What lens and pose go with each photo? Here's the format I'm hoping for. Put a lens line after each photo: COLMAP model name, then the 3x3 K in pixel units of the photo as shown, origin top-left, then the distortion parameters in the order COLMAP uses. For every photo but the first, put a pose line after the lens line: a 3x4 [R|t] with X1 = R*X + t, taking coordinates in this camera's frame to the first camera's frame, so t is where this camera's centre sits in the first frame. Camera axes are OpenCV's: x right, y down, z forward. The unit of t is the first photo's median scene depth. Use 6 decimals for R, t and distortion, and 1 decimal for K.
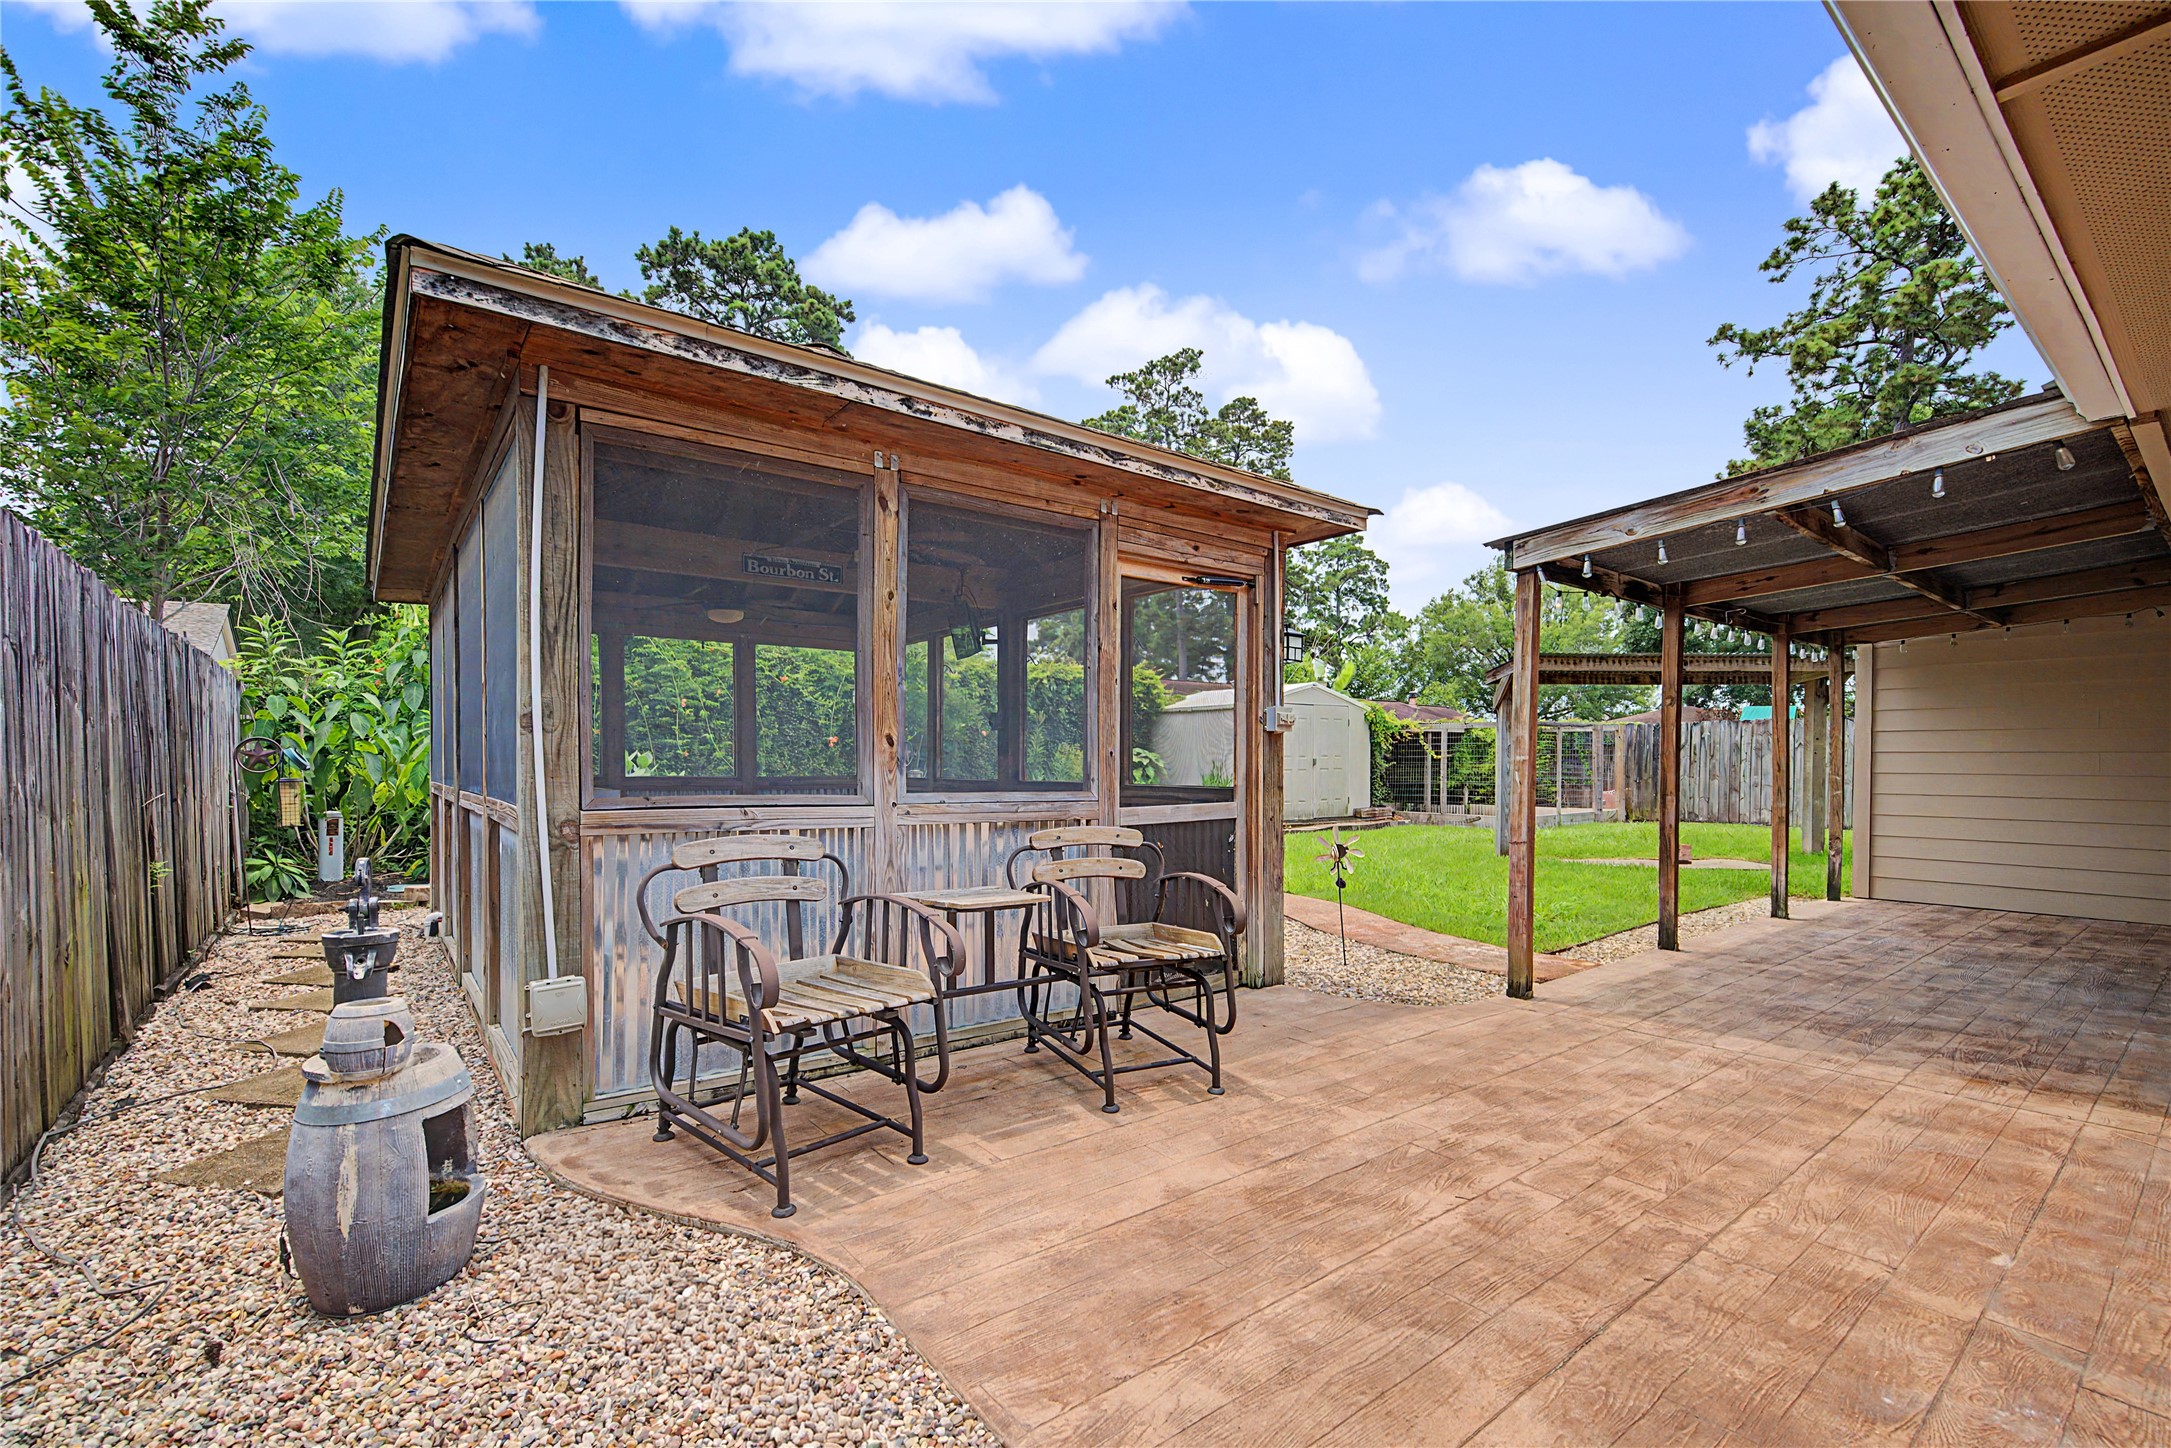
lens RADIAL K [[946.4, 0, 1095.2], [0, 946.4, 765.6], [0, 0, 1]] dist [-0.003194, -0.000493]
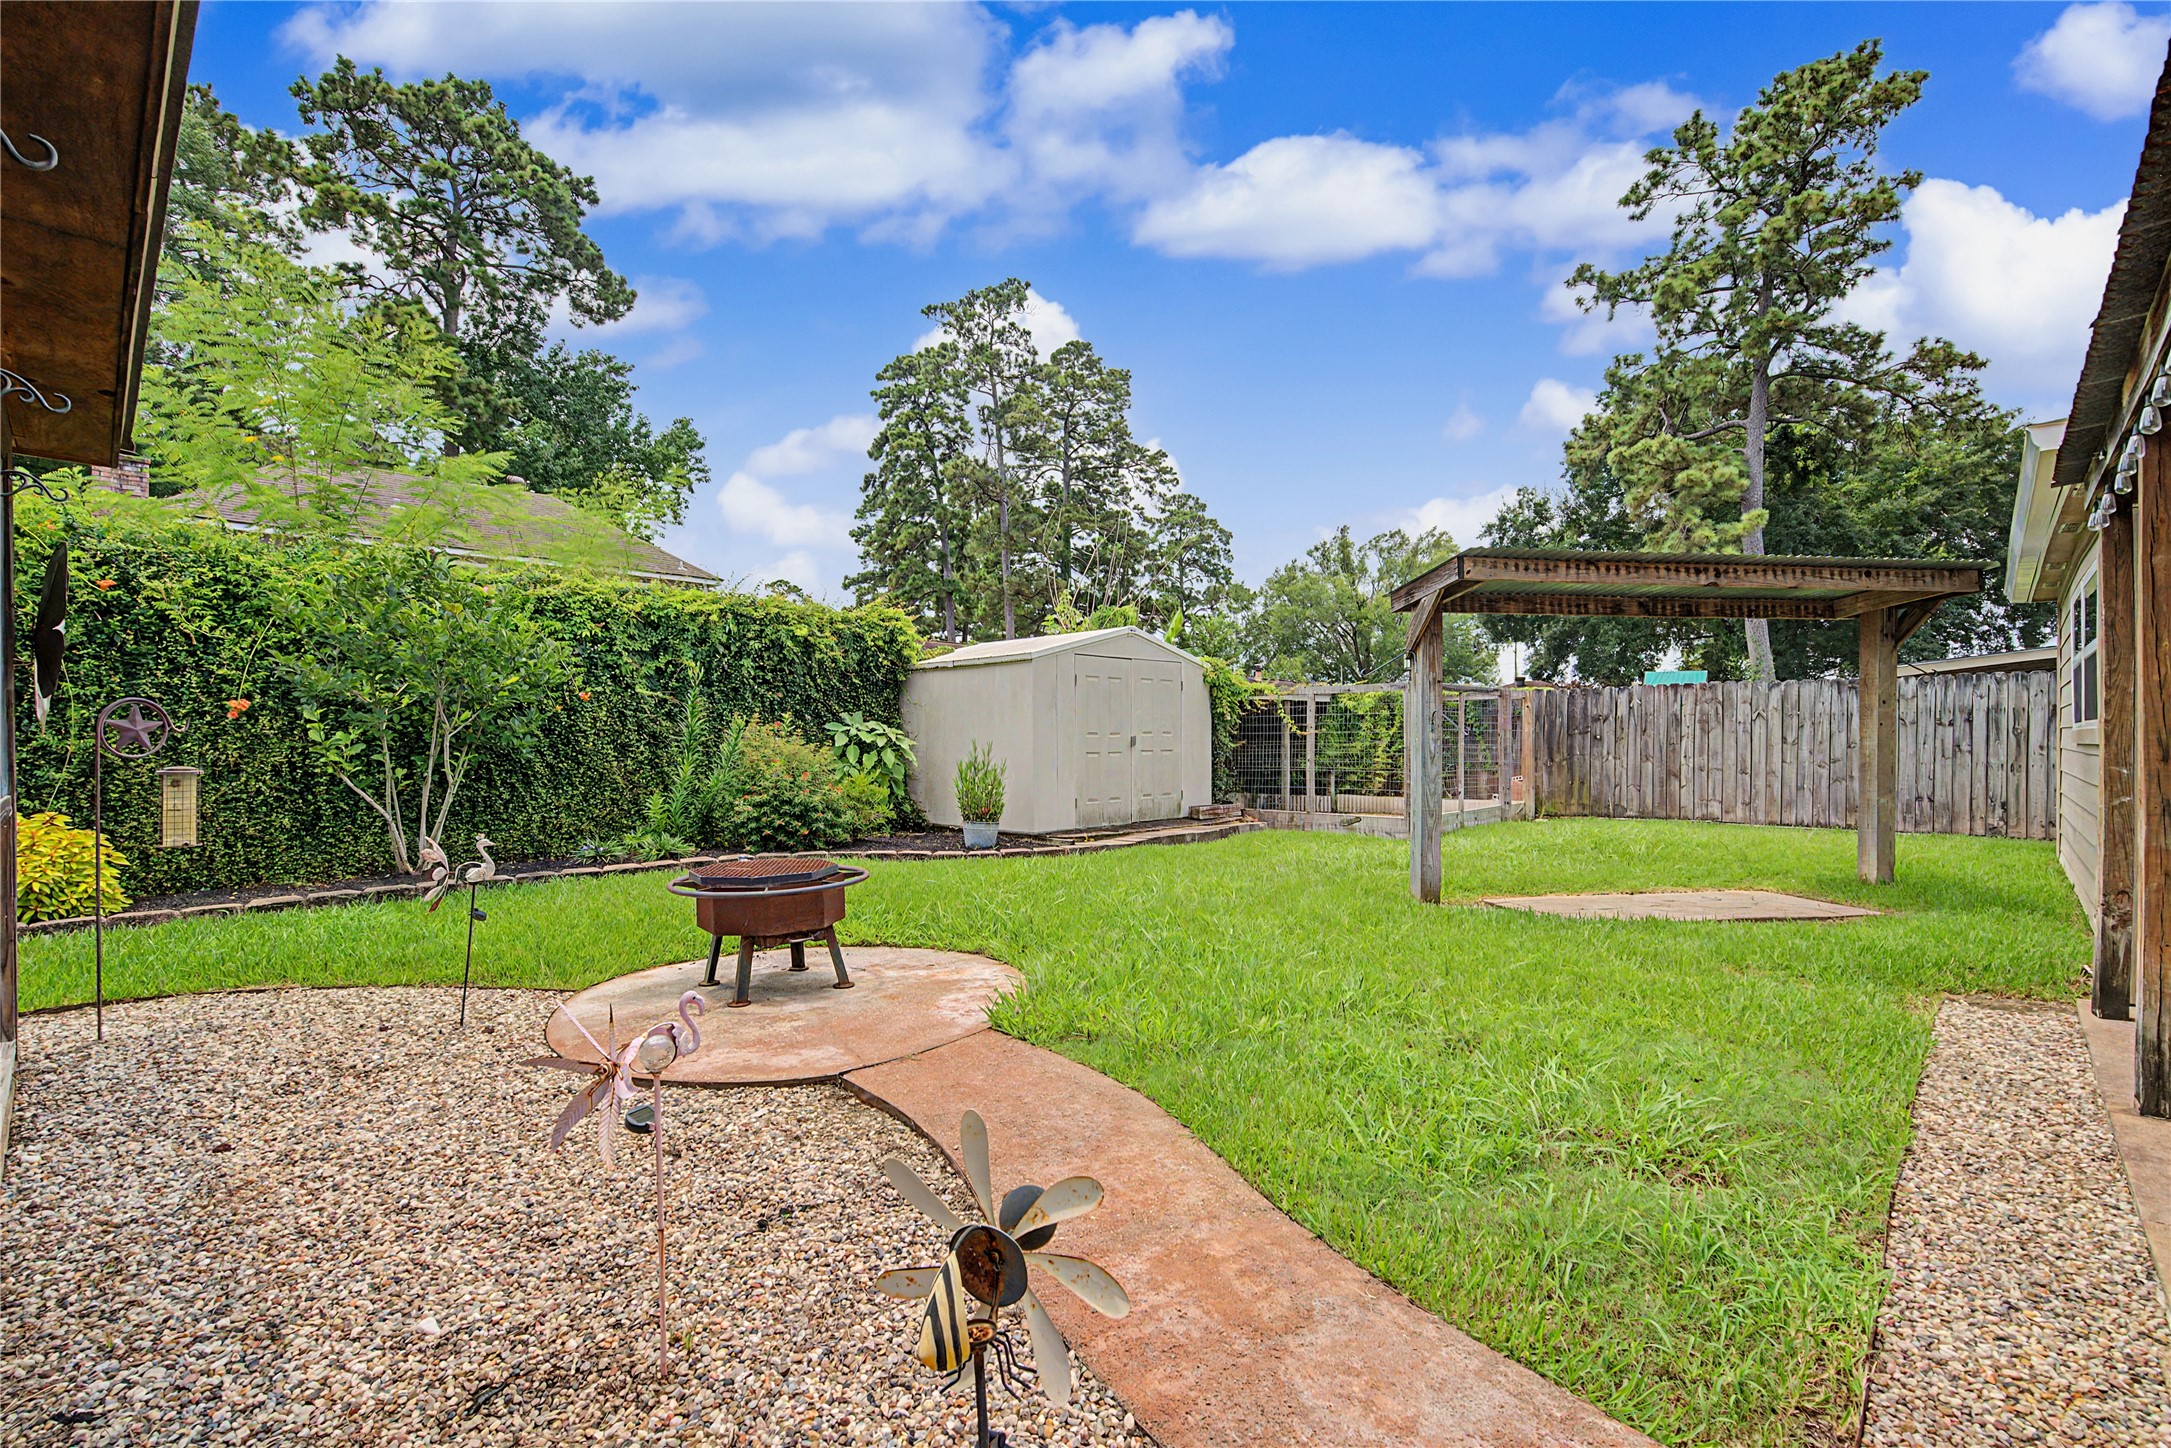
lens RADIAL K [[981.1, 0, 1085.5], [0, 981.1, 724.0], [0, 0, 1]] dist [0.002238, 0.000163]
pose [[0.988610, -0.001831, 0.150489, 0.035654], [0.005057, 0.999765, -0.021058, -0.000579], [-0.150415, 0.021579, 0.988387, 0.117685]]
